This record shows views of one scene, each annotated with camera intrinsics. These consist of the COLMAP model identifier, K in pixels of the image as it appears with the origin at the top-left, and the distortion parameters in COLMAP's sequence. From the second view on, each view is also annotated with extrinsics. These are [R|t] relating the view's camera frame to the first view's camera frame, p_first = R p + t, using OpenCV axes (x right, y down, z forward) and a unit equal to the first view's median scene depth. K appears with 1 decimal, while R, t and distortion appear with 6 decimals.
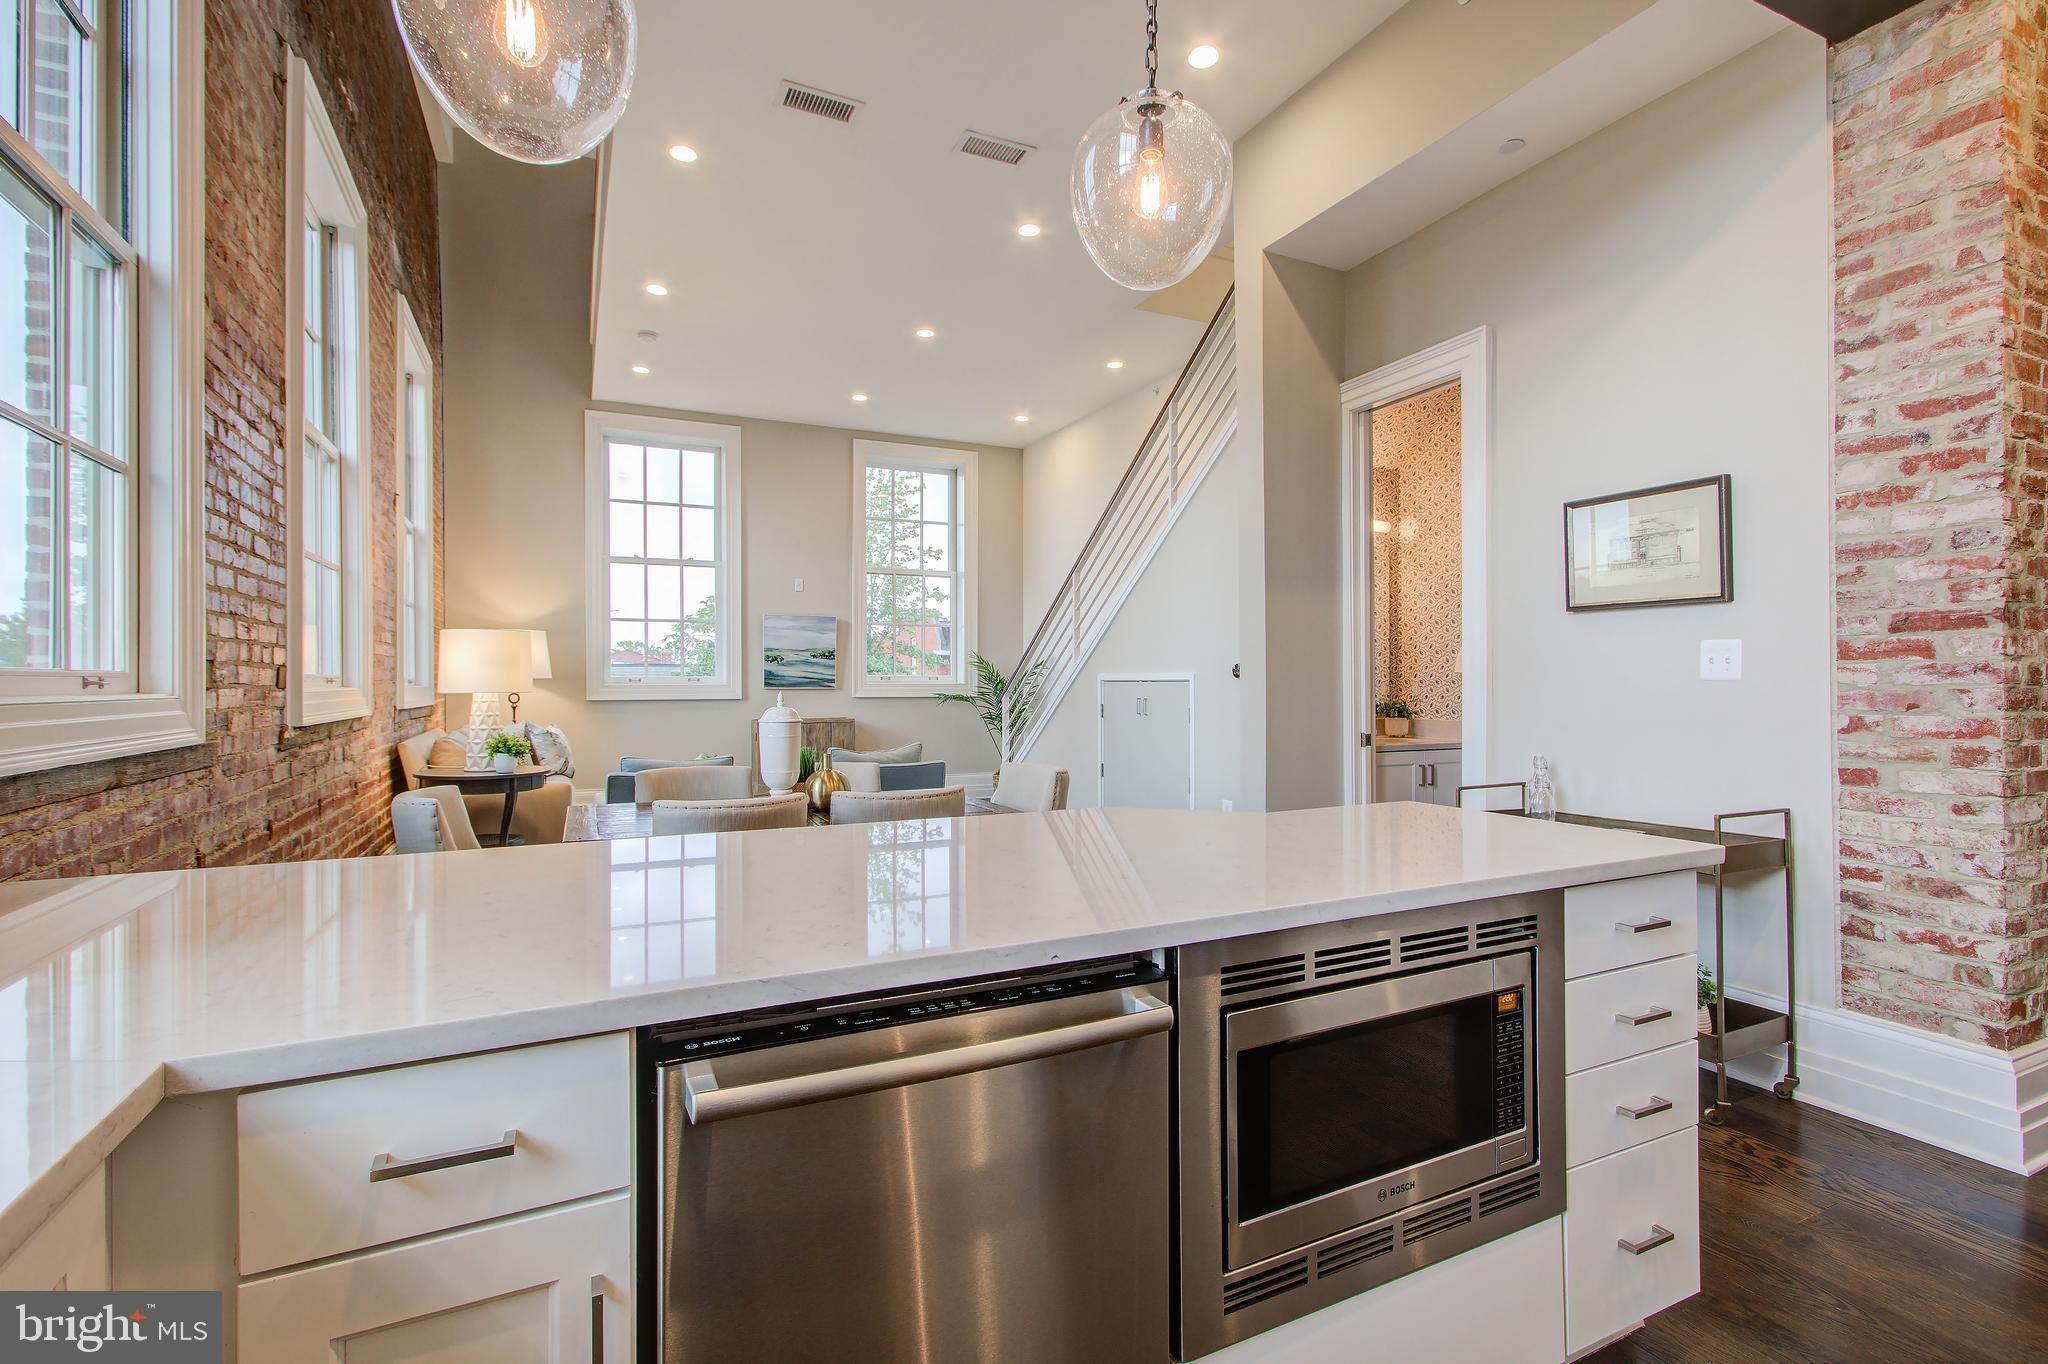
lens RADIAL K [[948.5, 0, 1033.7], [0, 948.5, 672.3], [0, 0, 1]] dist [0.004339, 0.002355]
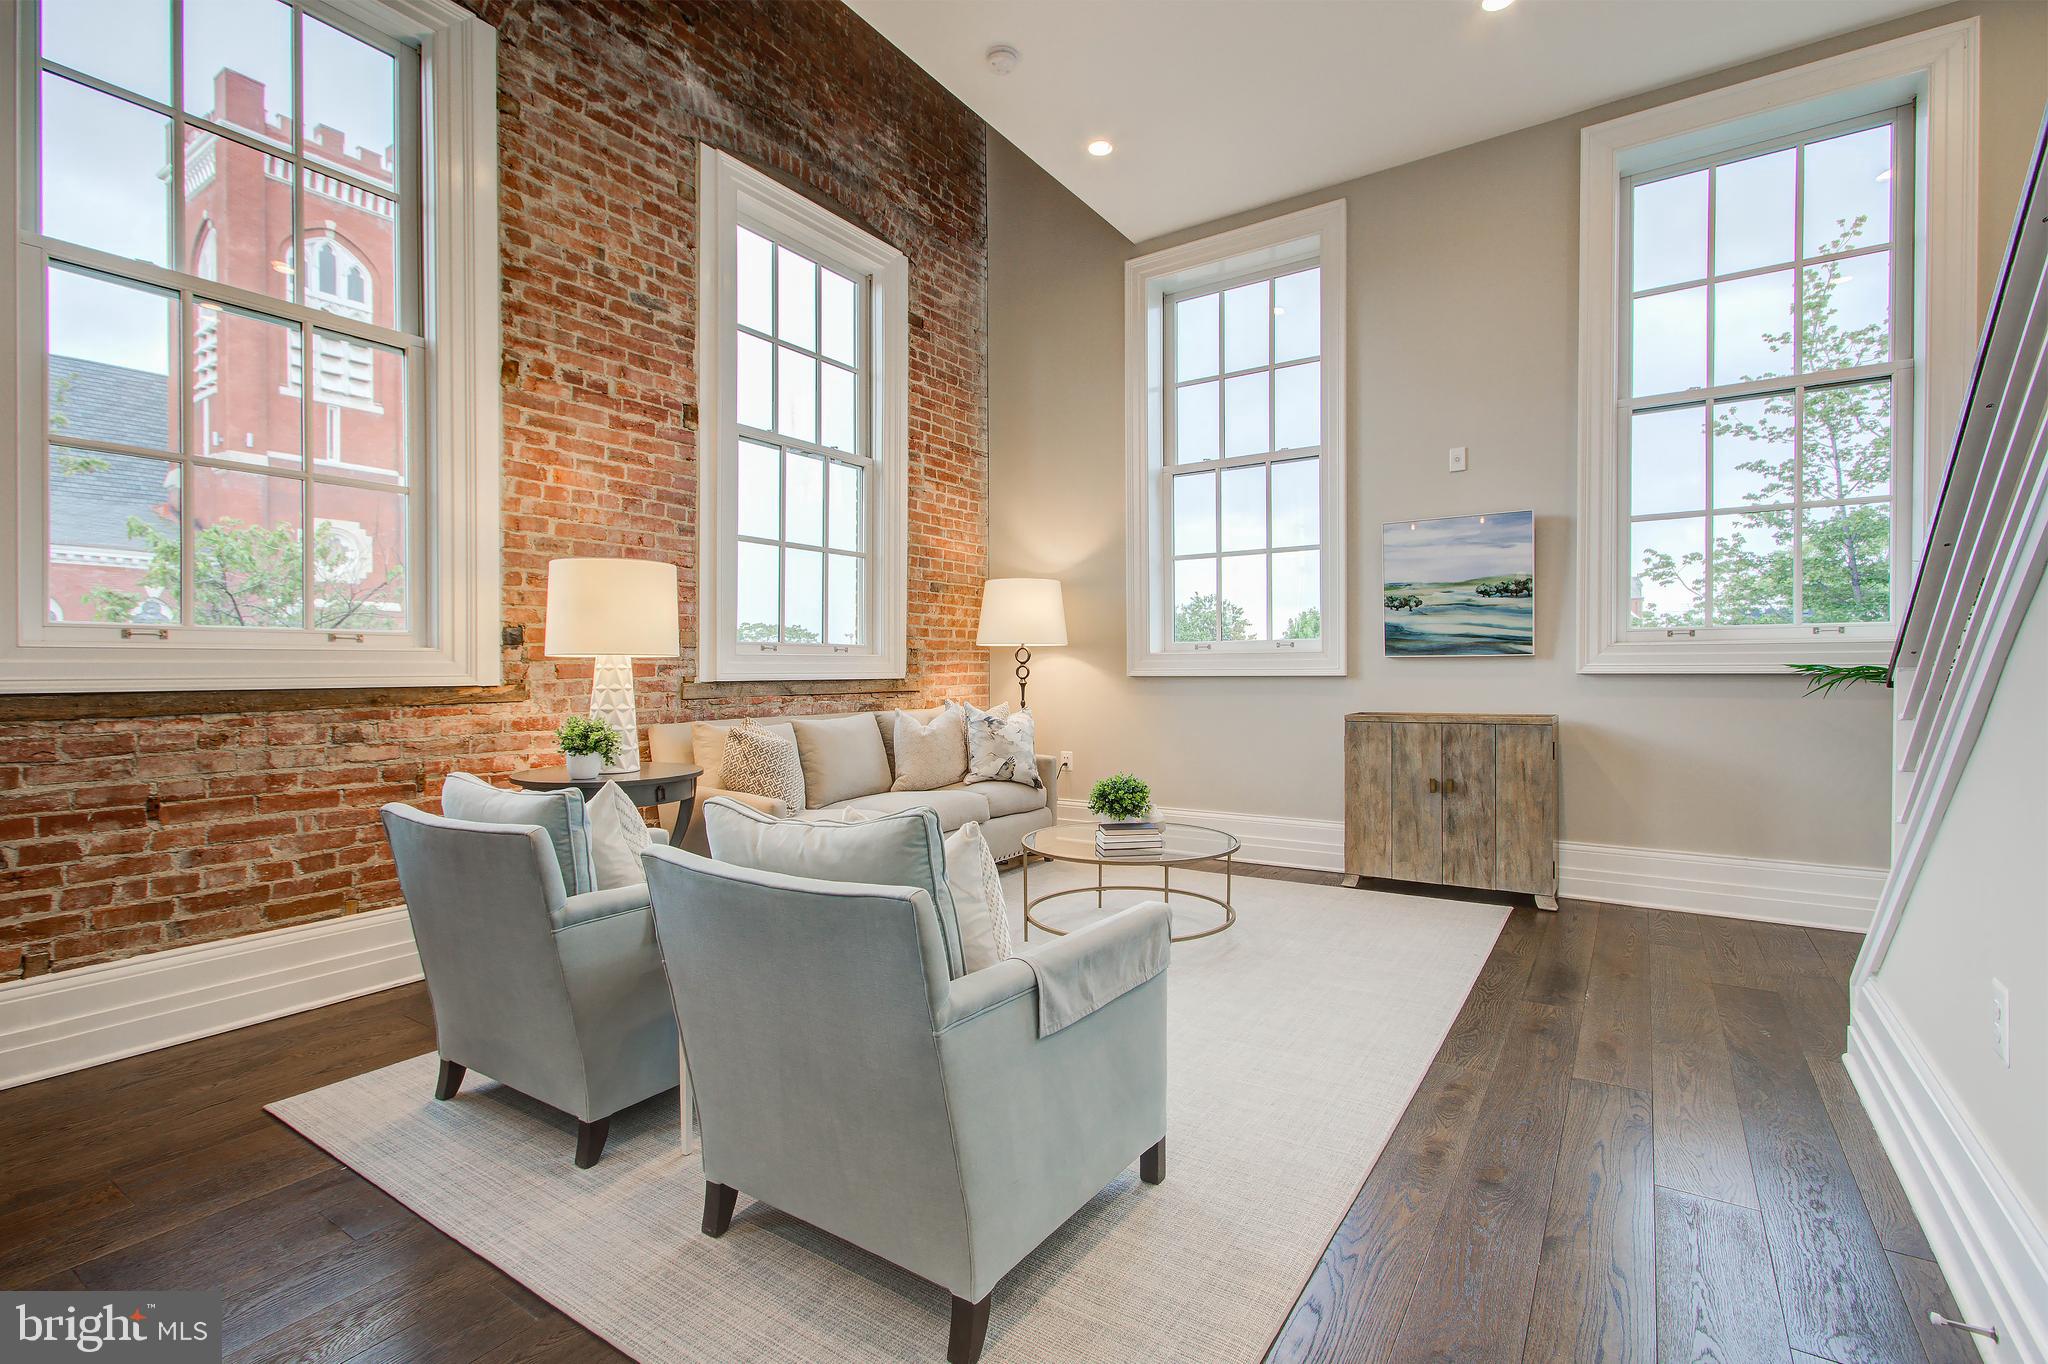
lens RADIAL K [[948.5, 0, 1019.3], [0, 948.5, 679.4], [0, 0, 1]] dist [0.004339, 0.002355]
pose [[0.498811, 0.004266, -0.866700, 0.303629], [0.015051, 0.999794, 0.013584, 0.064862], [0.866580, -0.019820, 0.498645, 1.802695]]
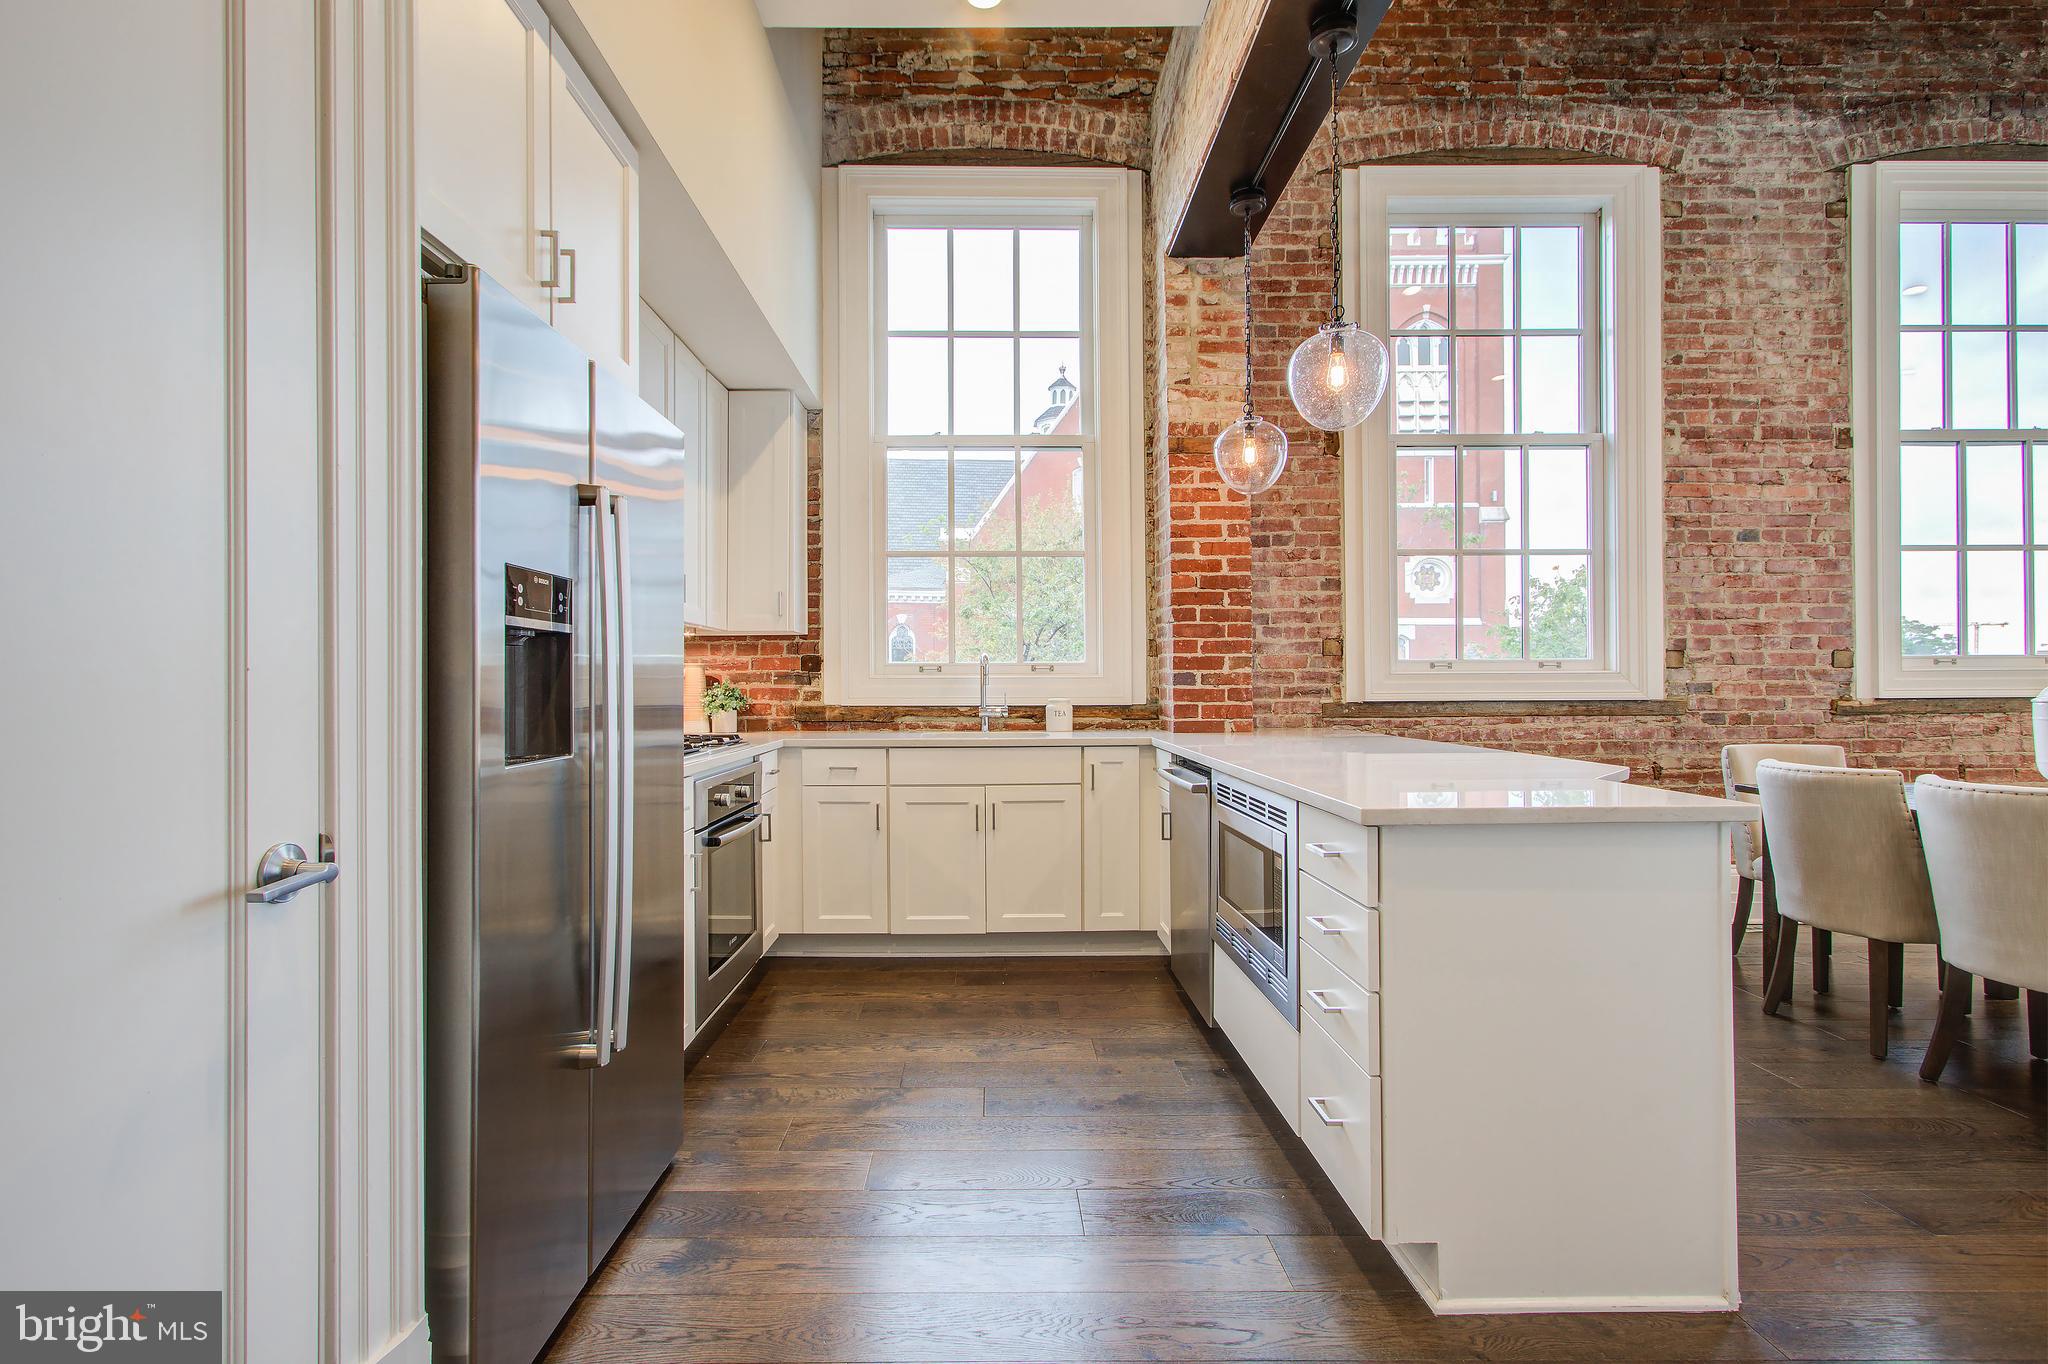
lens RADIAL K [[920.2, 0, 1009.1], [0, 920.2, 674.3], [0, 0, 1]] dist [0.015618, -0.003852]
pose [[-0.436028, -0.006960, -0.899906, 1.131196], [0.013806, 0.999801, -0.014422, 0.036517], [0.899827, -0.018713, -0.435845, 0.687401]]
